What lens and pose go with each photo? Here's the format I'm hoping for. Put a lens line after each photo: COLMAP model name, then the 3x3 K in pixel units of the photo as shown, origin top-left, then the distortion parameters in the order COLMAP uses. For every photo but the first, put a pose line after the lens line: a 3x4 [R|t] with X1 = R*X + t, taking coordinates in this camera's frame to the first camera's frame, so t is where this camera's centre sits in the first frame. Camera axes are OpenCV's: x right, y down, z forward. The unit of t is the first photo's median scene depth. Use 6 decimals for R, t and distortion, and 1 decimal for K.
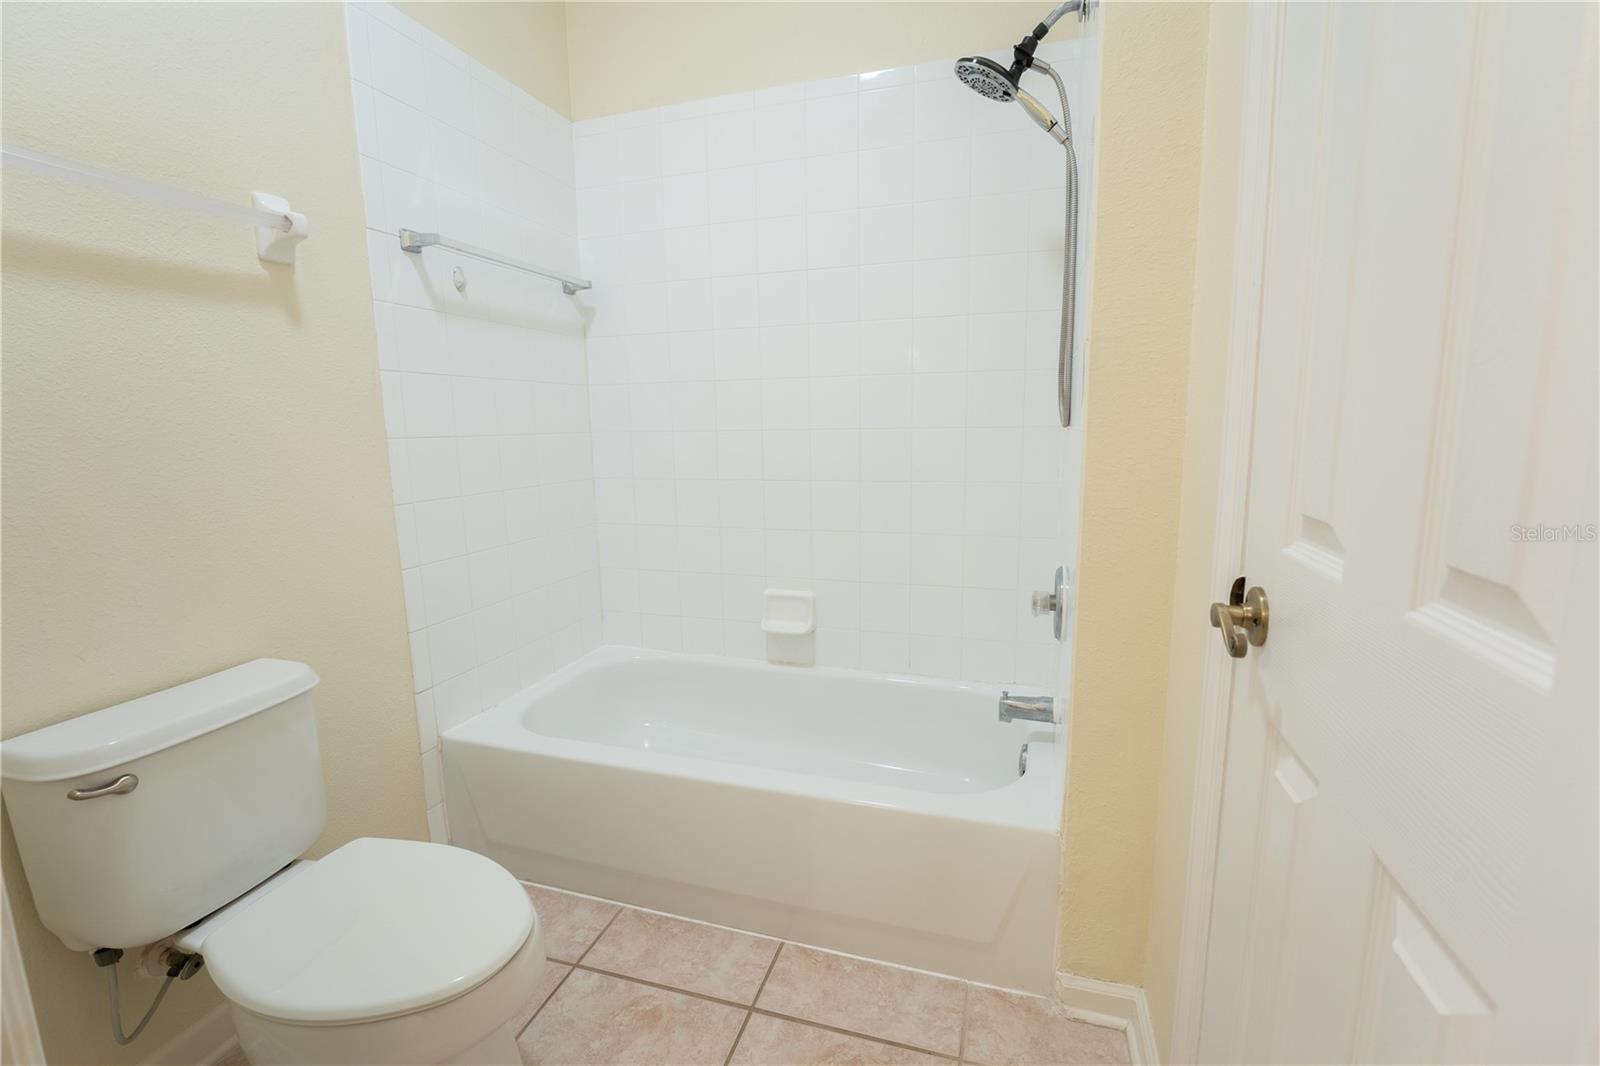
lens RADIAL K [[739.0, 0, 800.0], [0, 739.0, 533.0], [0, 0, 1]] dist [0.000038, -0.000026]
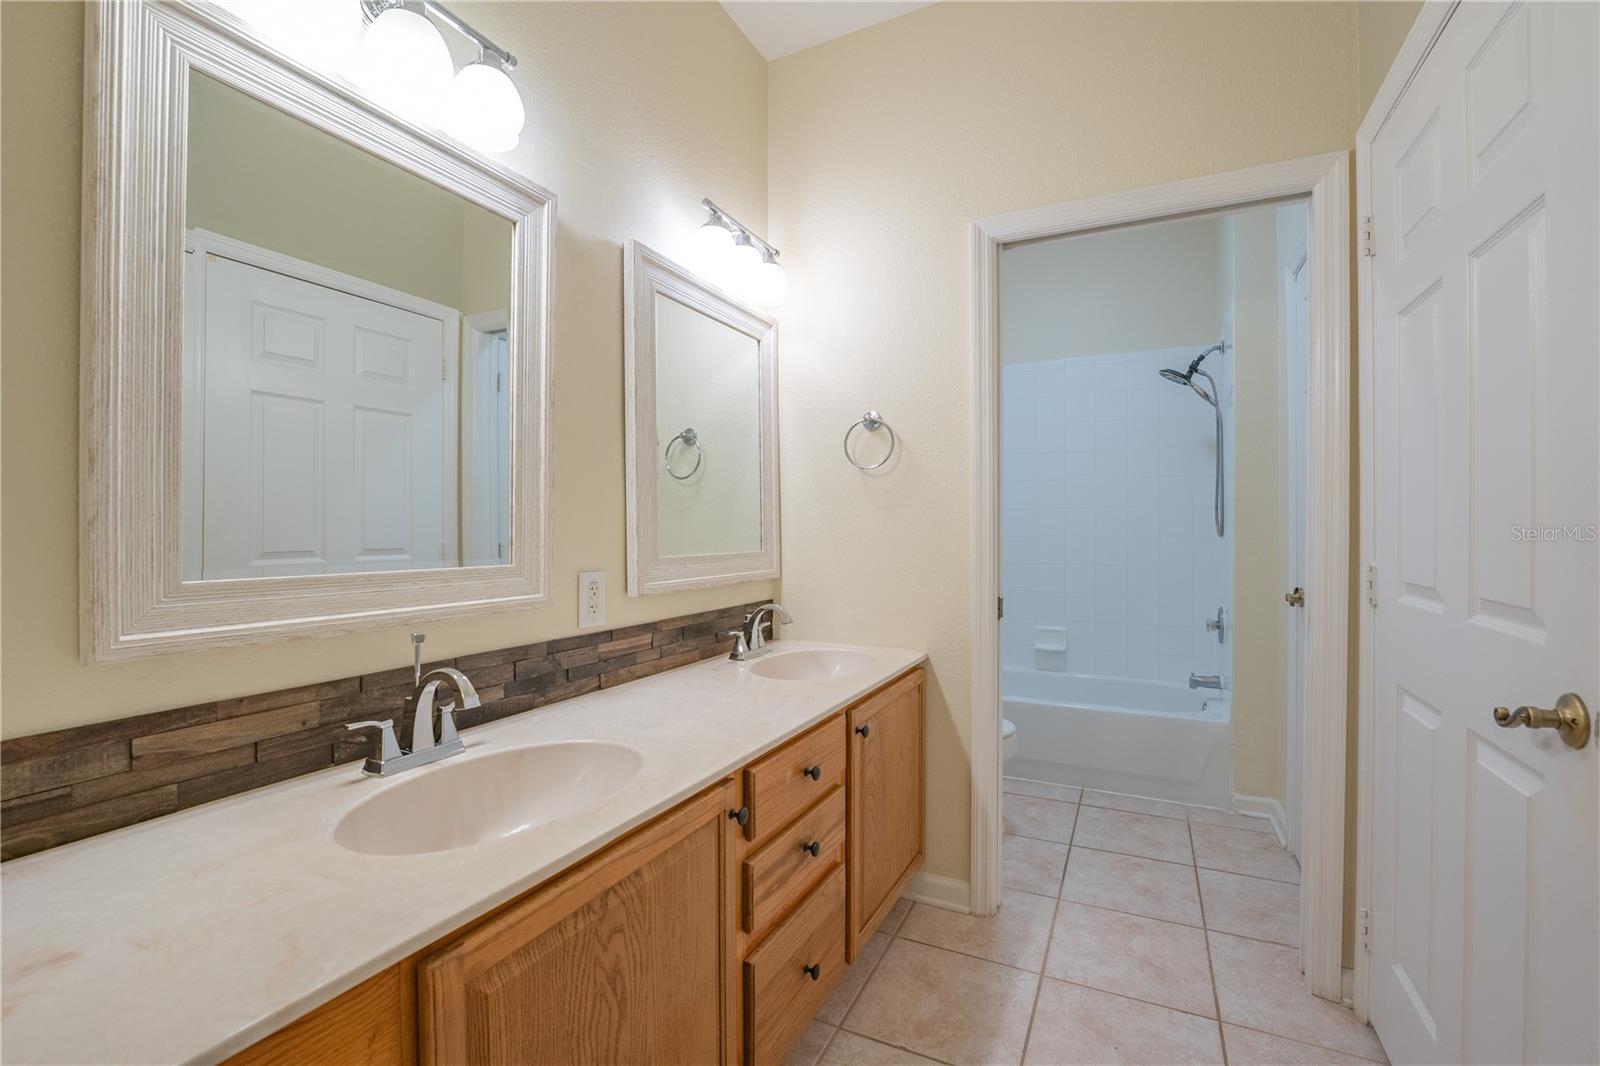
lens RADIAL K [[704.0, 0, 800.0], [0, 704.0, 533.0], [0, 0, 1]] dist [0.000201, -0.000088]
pose [[0.986536, 0.008589, -0.163319, -0.479220], [-0.031401, 0.989988, -0.137616, 0.155704], [0.160502, 0.140892, 0.976928, -1.106389]]
